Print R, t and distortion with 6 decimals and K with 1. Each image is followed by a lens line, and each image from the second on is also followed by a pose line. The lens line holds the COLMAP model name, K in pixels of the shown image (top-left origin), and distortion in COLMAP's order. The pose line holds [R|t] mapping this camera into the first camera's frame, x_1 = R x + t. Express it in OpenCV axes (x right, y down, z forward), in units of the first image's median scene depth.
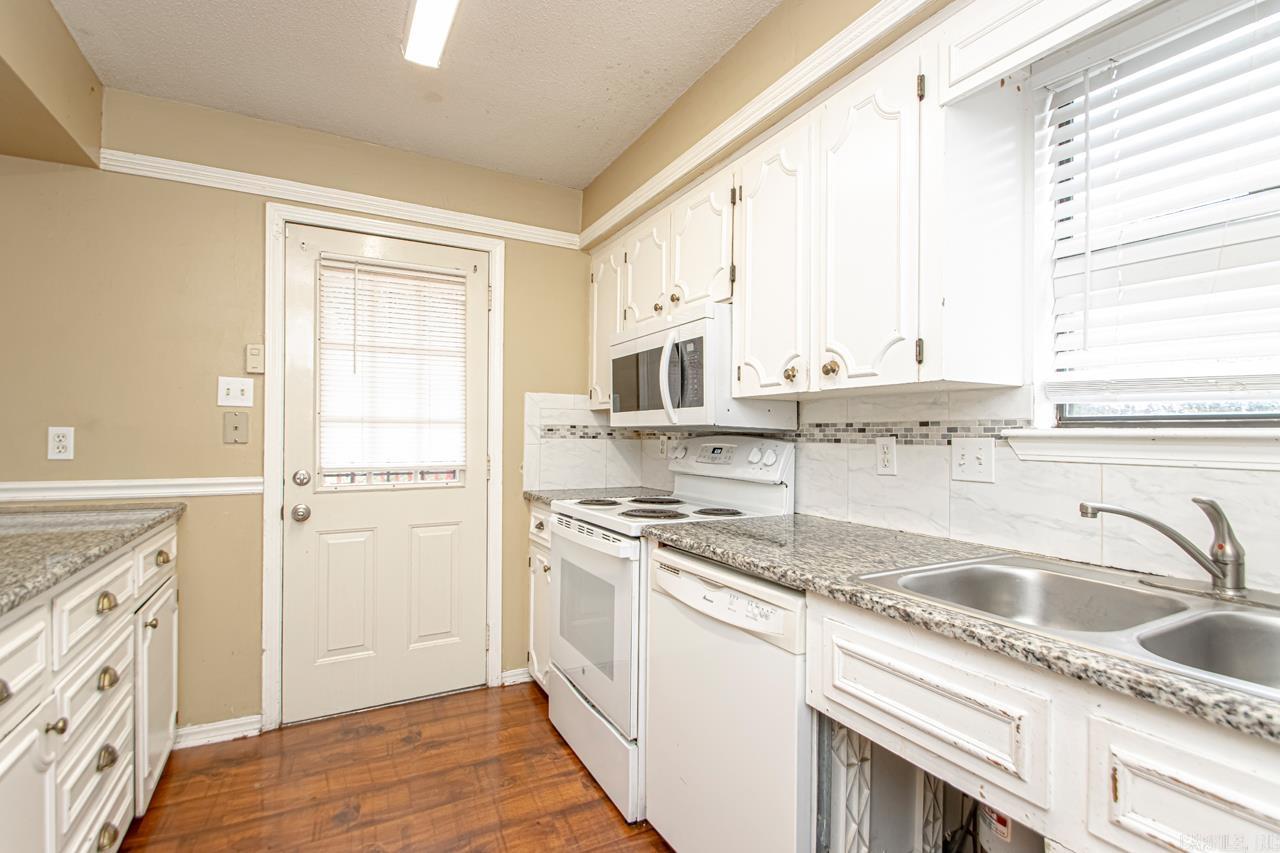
lens RADIAL K [[597.9, 0, 648.2], [0, 597.9, 428.6], [0, 0, 1]] dist [-0.003749, -0.000370]
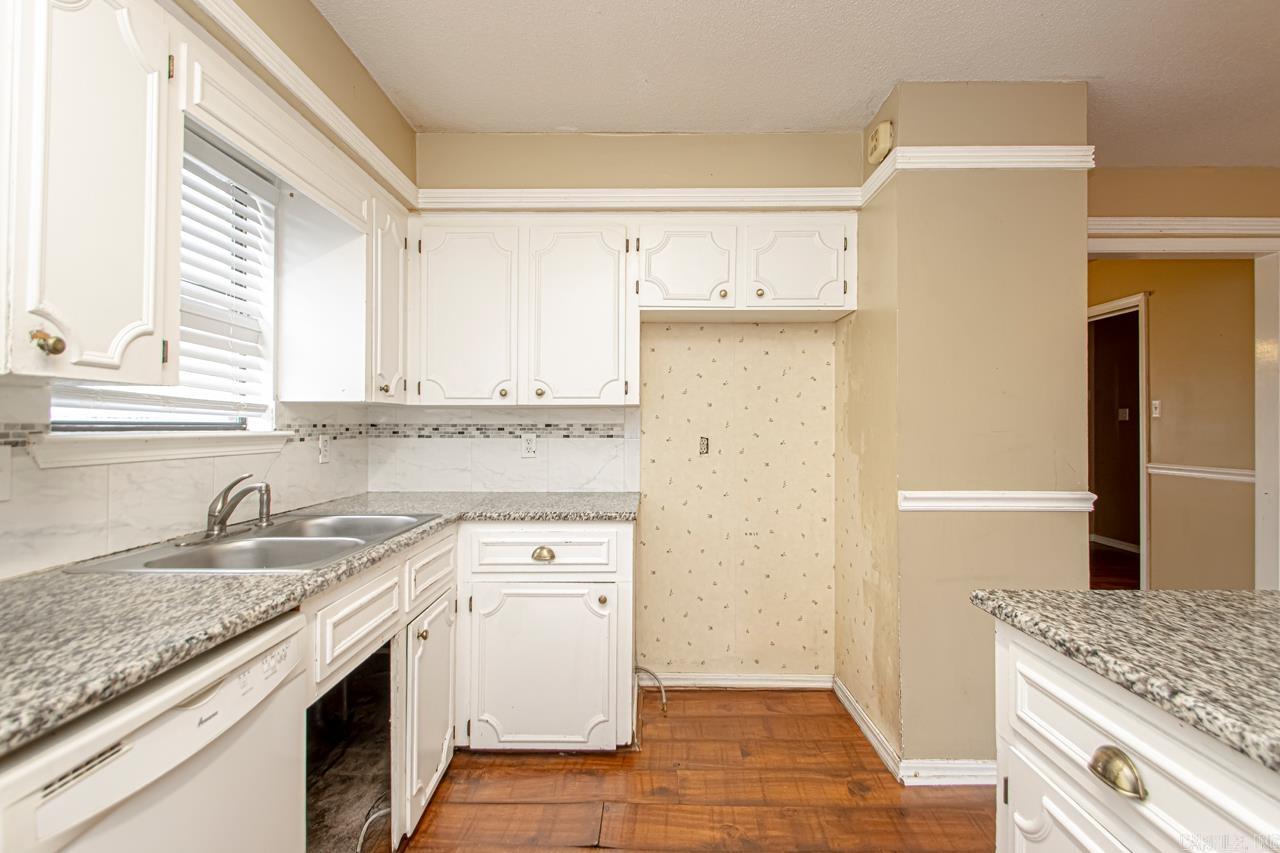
lens RADIAL K [[603.3, 0, 639.4], [0, 603.3, 422.0], [0, 0, 1]] dist [0.017854, -0.021094]
pose [[-0.871203, -0.006610, 0.490879, -0.409139], [-0.012090, 0.999895, -0.007993, -0.014393], [-0.490775, -0.012898, -0.871191, 0.917017]]
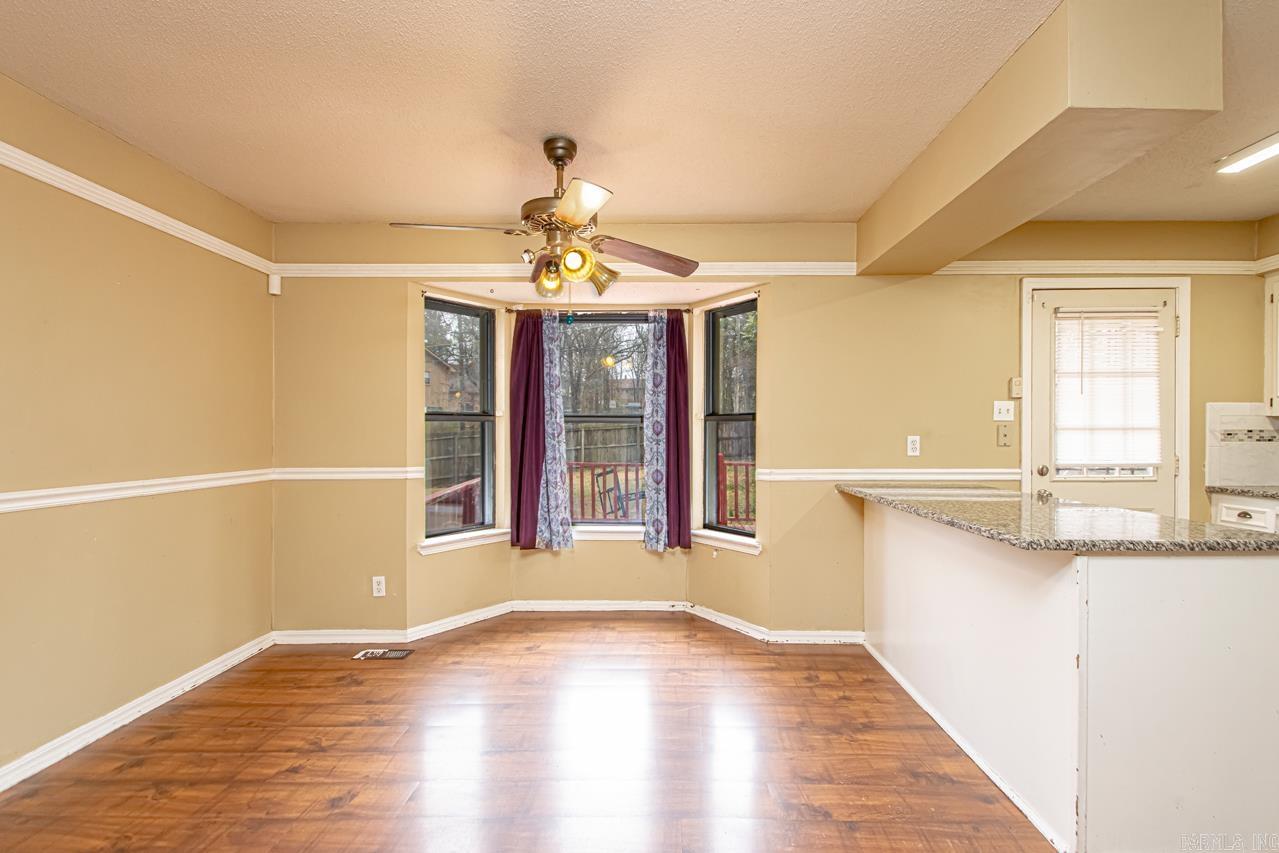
lens RADIAL K [[597.4, 0, 647.7], [0, 597.4, 428.6], [0, 0, 1]] dist [-0.003749, -0.000370]
pose [[0.866748, -0.012297, -0.498595, -0.785538], [0.012355, 0.999919, -0.003183, -0.025844], [0.498594, -0.003402, 0.866829, -0.773814]]
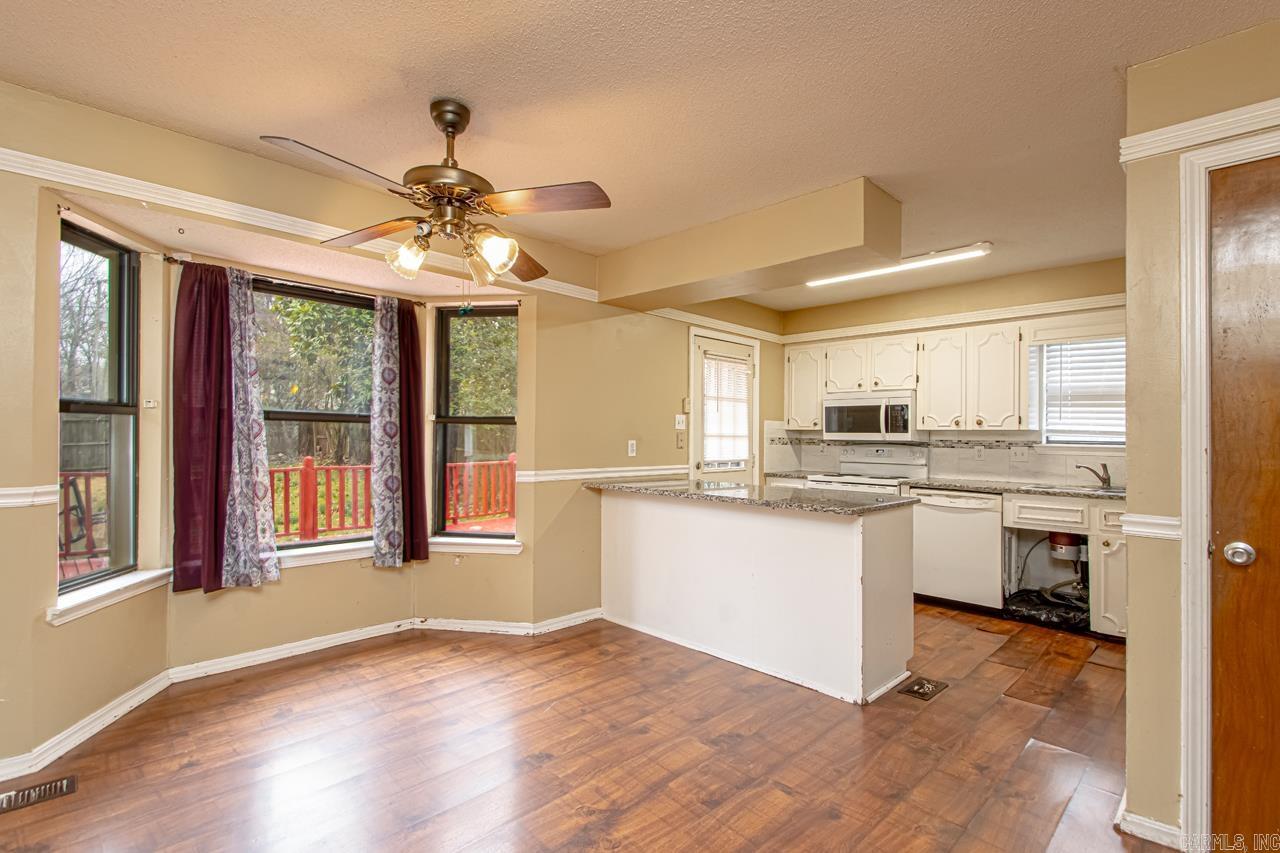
lens RADIAL K [[587.7, 0, 633.9], [0, 587.7, 427.2], [0, 0, 1]] dist [0.017521, -0.020481]
pose [[0.962213, 0.008913, 0.272152, -1.497539], [-0.008069, 0.999959, -0.004220, -0.038236], [-0.272178, 0.001864, 0.962245, -0.910750]]
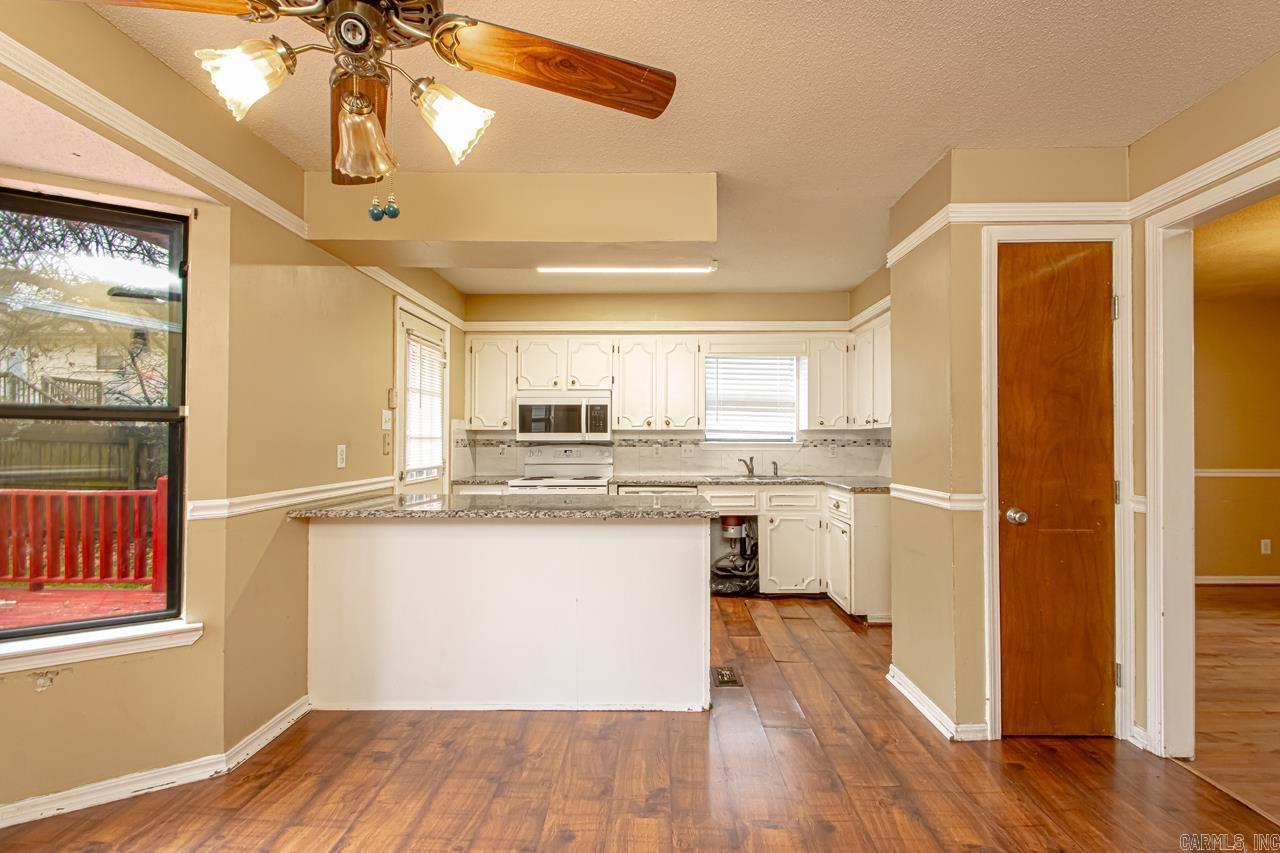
lens RADIAL K [[618.7, 0, 640.0], [0, 618.7, 426.5], [0, 0, 1]] dist [0.012292, -0.016588]
pose [[0.499823, 0.011284, 0.866054, -1.881772], [-0.004475, 0.999935, -0.010446, -0.034204], [-0.866116, 0.001345, 0.499841, -0.361192]]
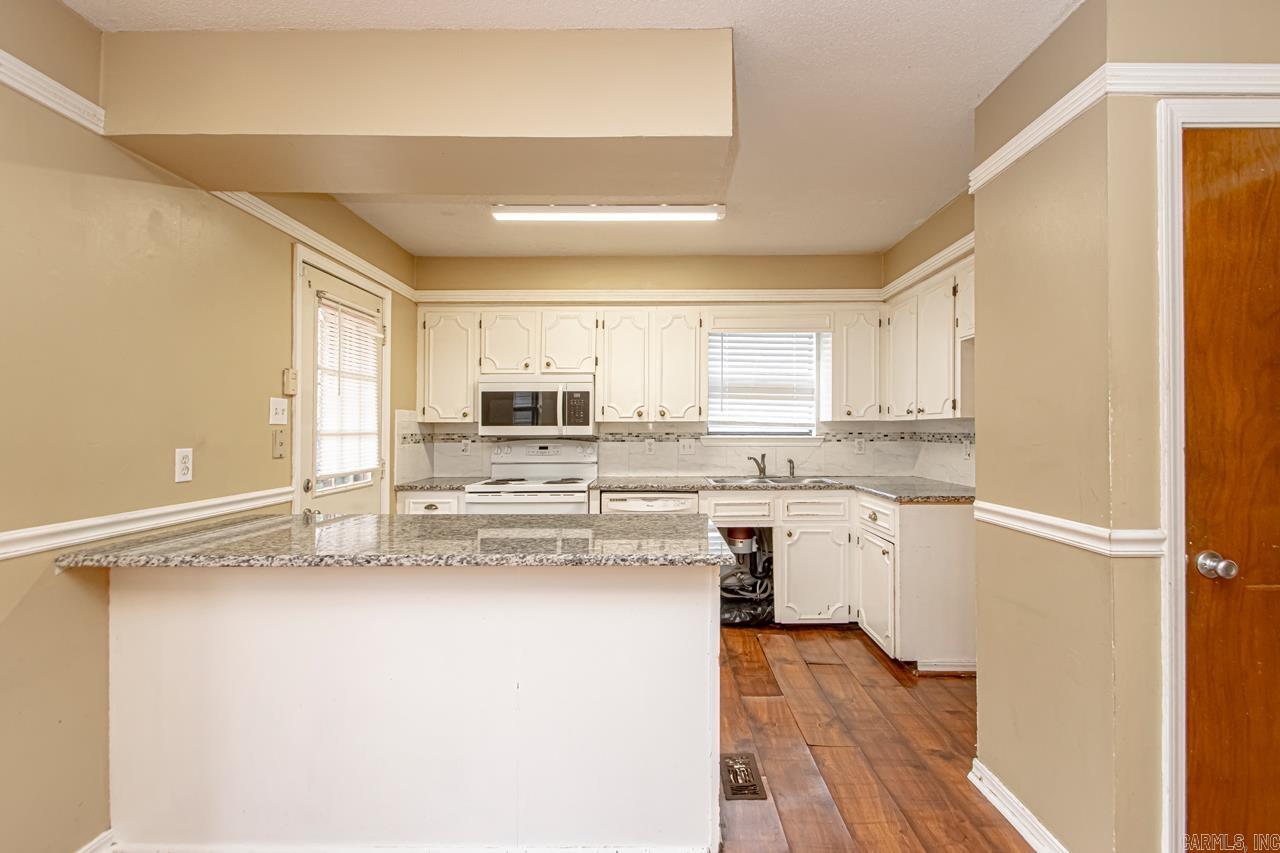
lens RADIAL K [[597.4, 0, 648.0], [0, 597.4, 419.9], [0, 0, 1]] dist [0.019050, -0.021502]
pose [[0.490135, 0.003466, 0.871640, -1.448470], [-0.002501, 0.999994, -0.002571, -0.047878], [-0.871643, -0.000920, 0.490141, -0.156745]]
